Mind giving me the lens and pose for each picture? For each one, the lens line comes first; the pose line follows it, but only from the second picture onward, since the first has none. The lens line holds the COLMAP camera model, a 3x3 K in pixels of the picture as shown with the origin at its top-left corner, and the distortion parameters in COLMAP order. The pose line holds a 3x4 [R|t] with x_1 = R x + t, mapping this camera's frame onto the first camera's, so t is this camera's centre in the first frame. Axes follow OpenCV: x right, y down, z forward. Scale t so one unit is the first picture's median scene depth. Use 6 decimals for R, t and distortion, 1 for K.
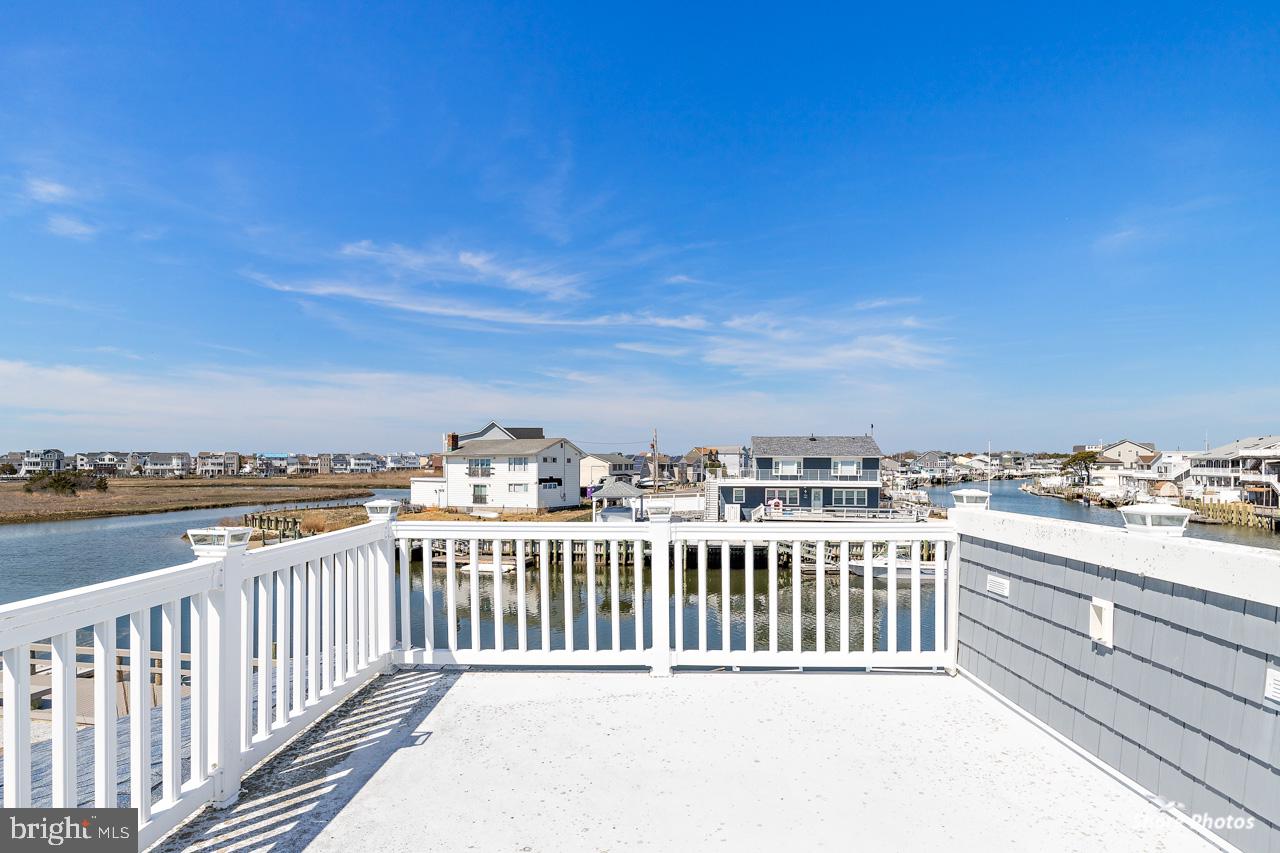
lens RADIAL K [[691.3, 0, 647.8], [0, 691.3, 467.8], [0, 0, 1]] dist [0.000289, 0.000167]
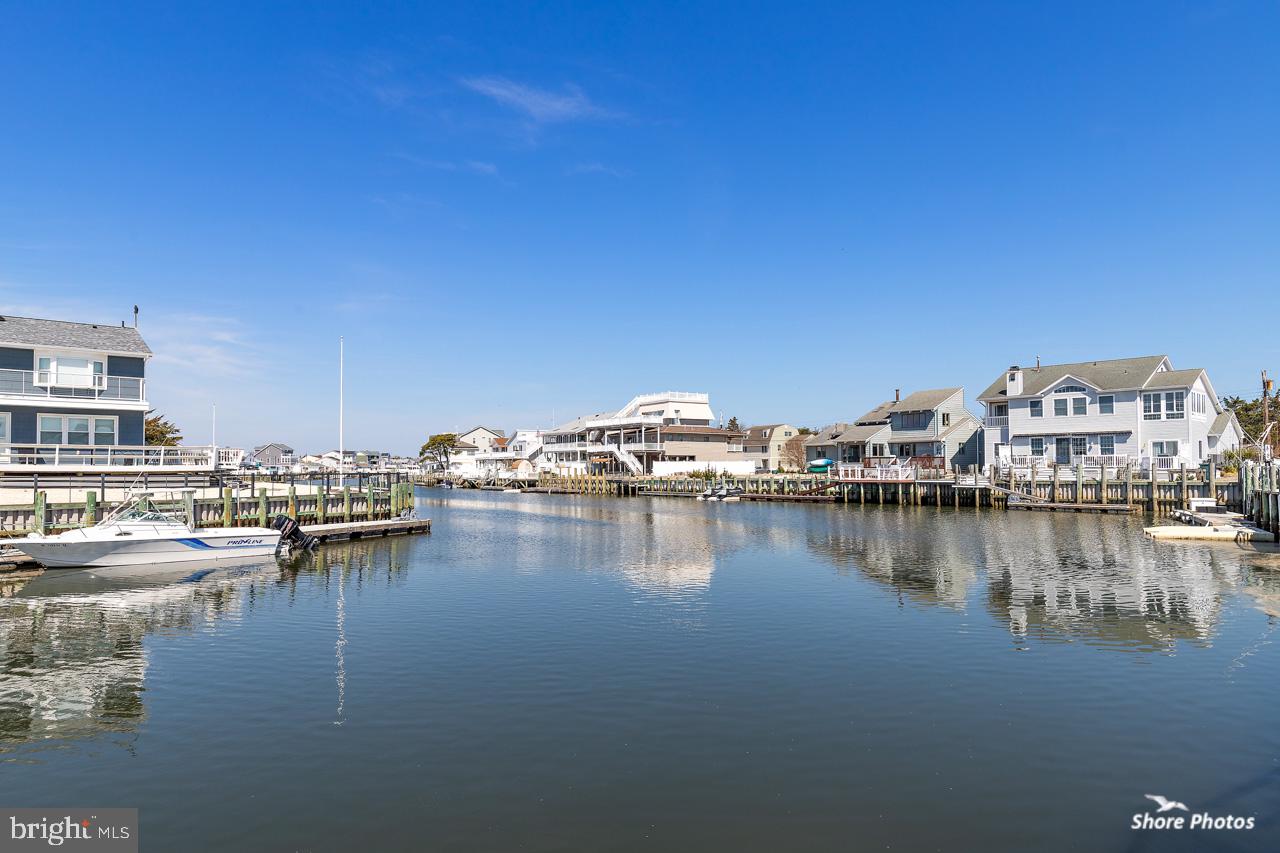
lens RADIAL K [[781.3, 0, 645.3], [0, 781.3, 446.2], [0, 0, 1]] dist [0.002321, -0.002198]
pose [[0.675564, 0.015479, 0.737139, 0.101207], [0.014437, 0.999310, -0.034215, 0.053699], [-0.737160, 0.033756, 0.674875, 0.205746]]
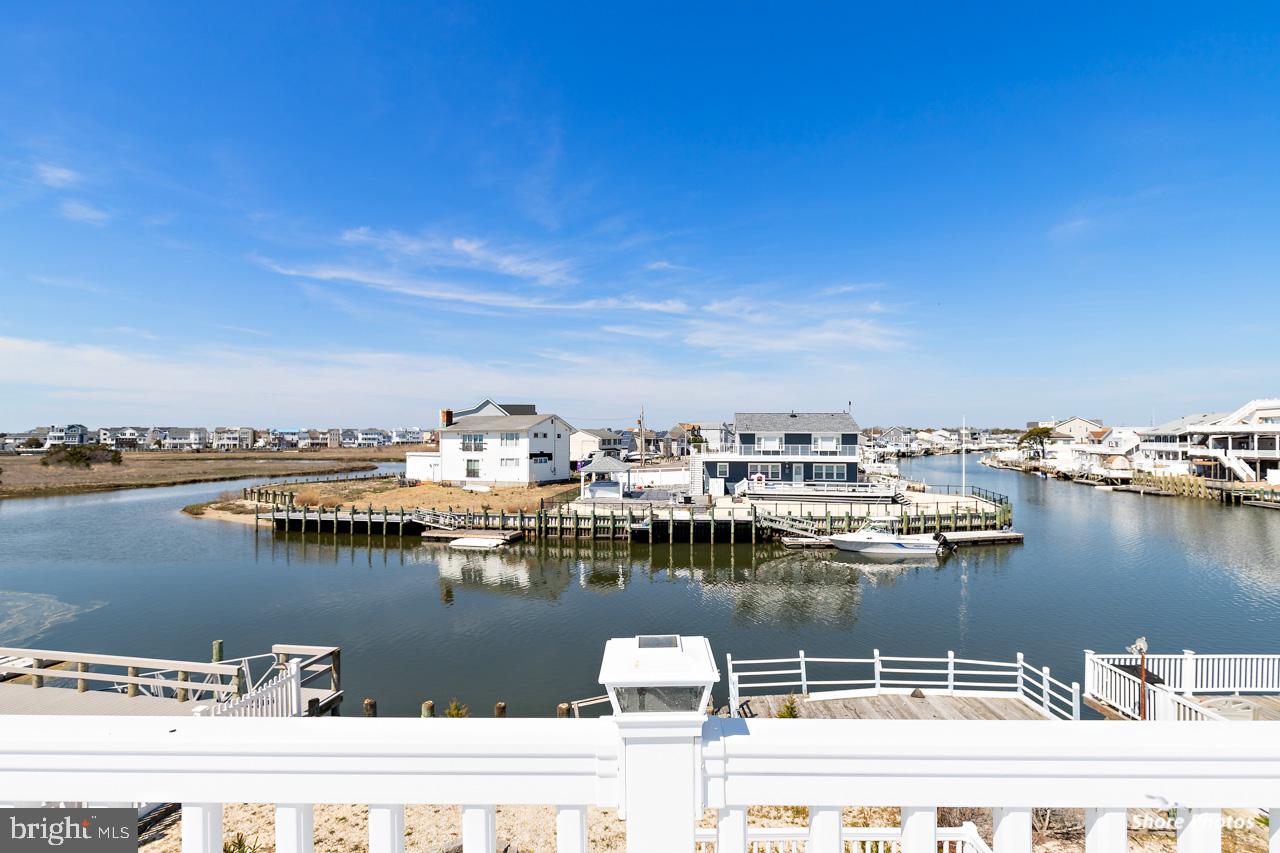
lens RADIAL K [[633.6, 0, 645.1], [0, 633.6, 430.4], [0, 0, 1]] dist [-0.001448, 0.000529]
pose [[0.999878, 0.000613, 0.015601, 0.000401], [-0.000330, 0.999836, -0.018113, -0.001407], [-0.015610, 0.018106, 0.999714, 0.036177]]
